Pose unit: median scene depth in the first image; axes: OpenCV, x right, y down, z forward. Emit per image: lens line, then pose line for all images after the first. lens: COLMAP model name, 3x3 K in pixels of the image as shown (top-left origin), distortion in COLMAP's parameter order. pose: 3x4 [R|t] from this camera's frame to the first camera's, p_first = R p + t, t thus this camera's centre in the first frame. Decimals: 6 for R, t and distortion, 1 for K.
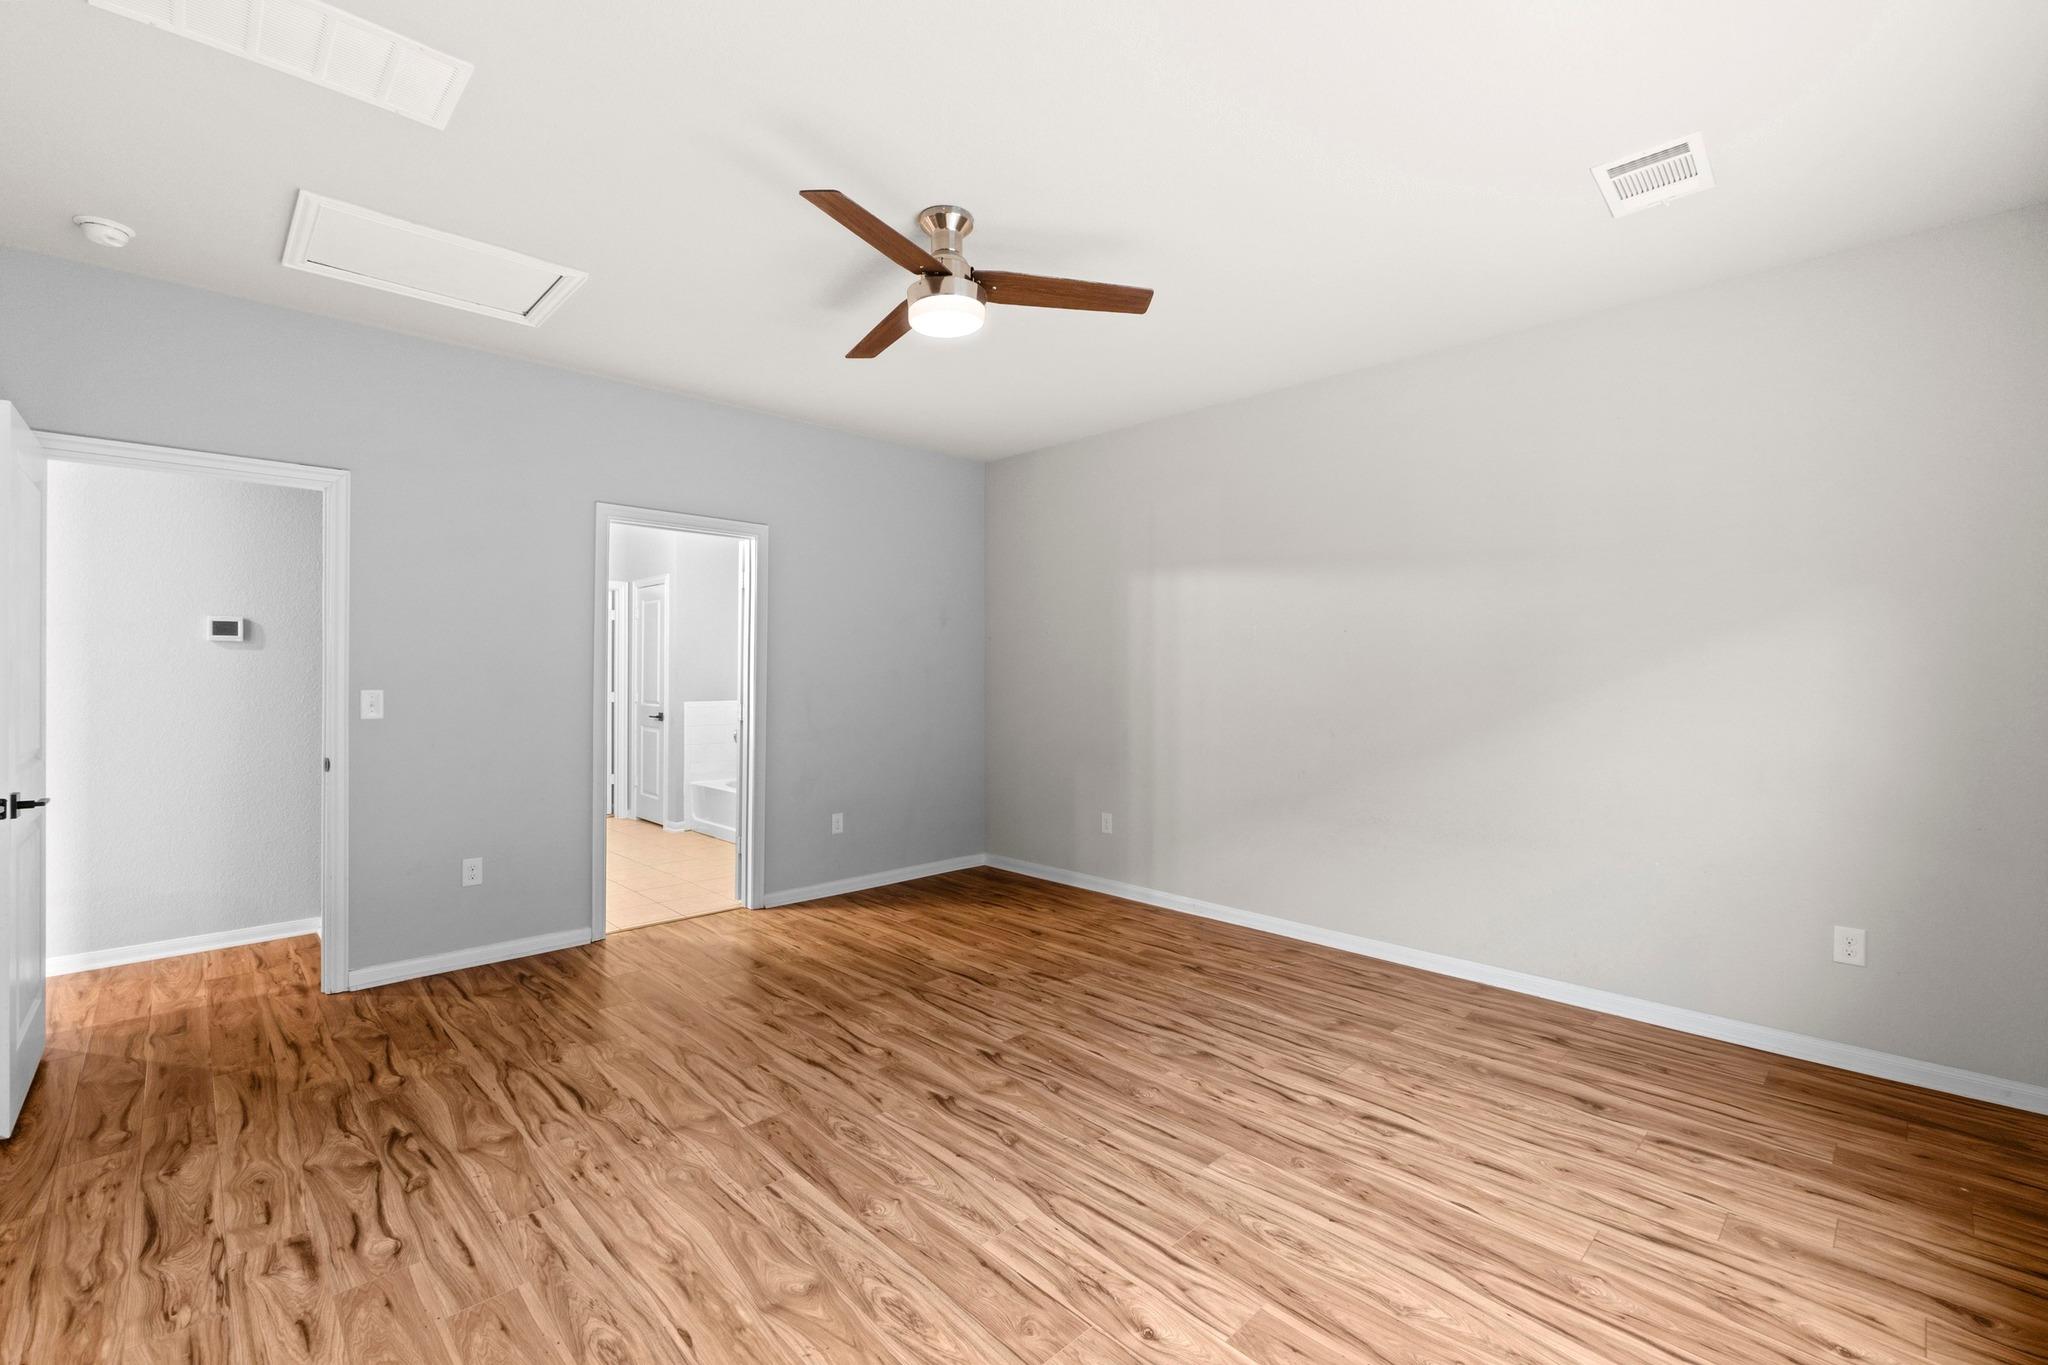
lens RADIAL K [[879.5, 0, 1020.7], [0, 879.5, 669.0], [0, 0, 1]] dist [-0.007525, 0.000945]
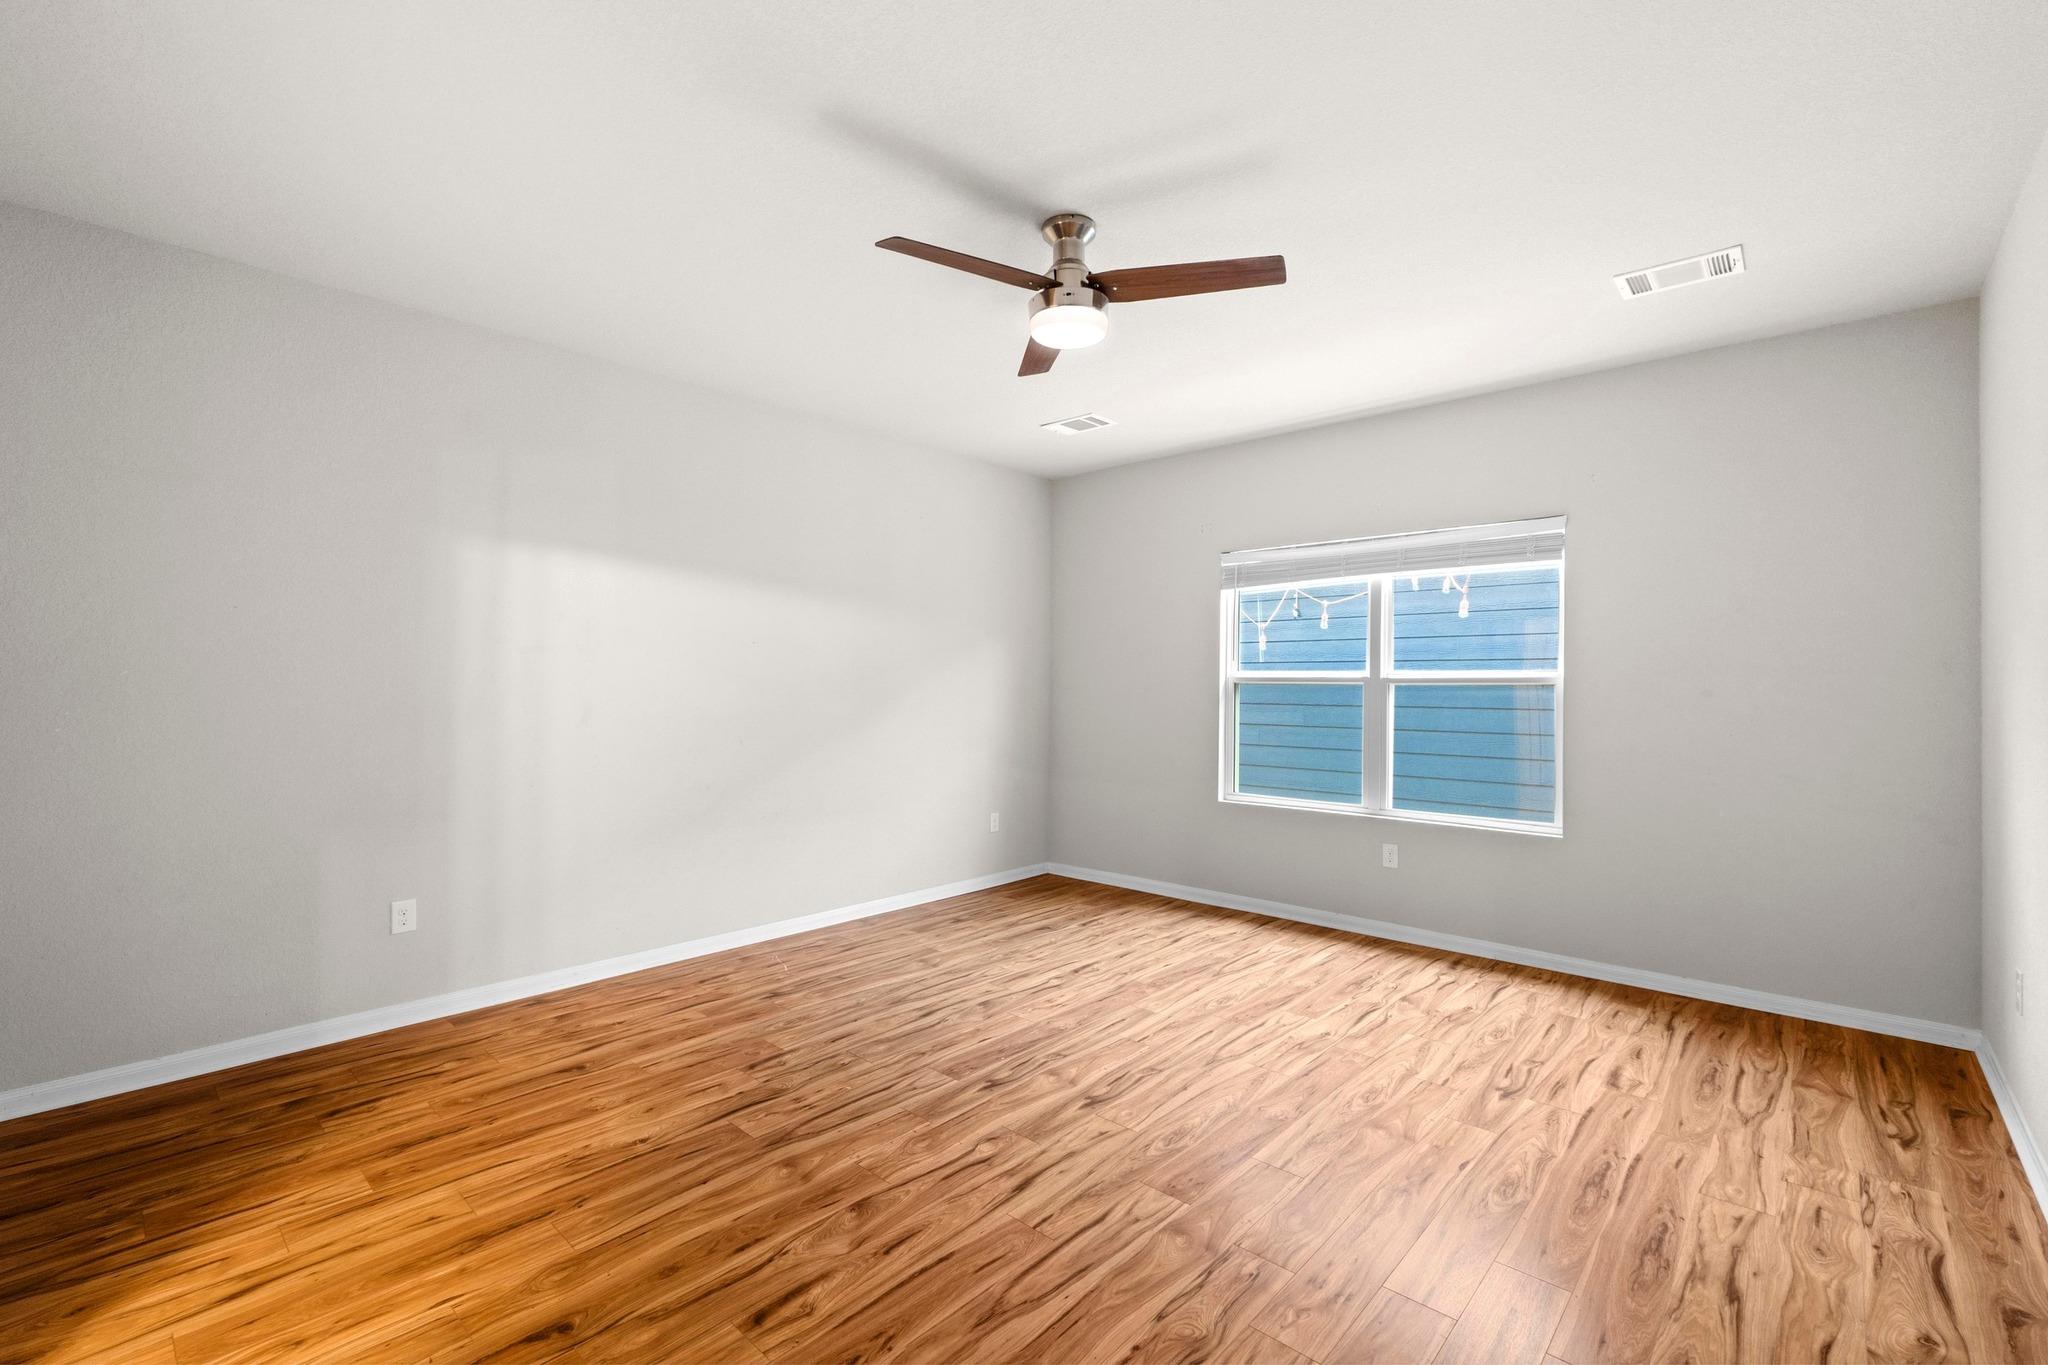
lens RADIAL K [[879.5, 0, 1020.2], [0, 879.5, 692.5], [0, 0, 1]] dist [-0.007525, 0.000945]
pose [[-0.053766, -0.014953, 0.998442, -0.885365], [-0.008774, 0.999856, 0.014502, -0.004310], [-0.998515, -0.007981, -0.053890, 0.914234]]
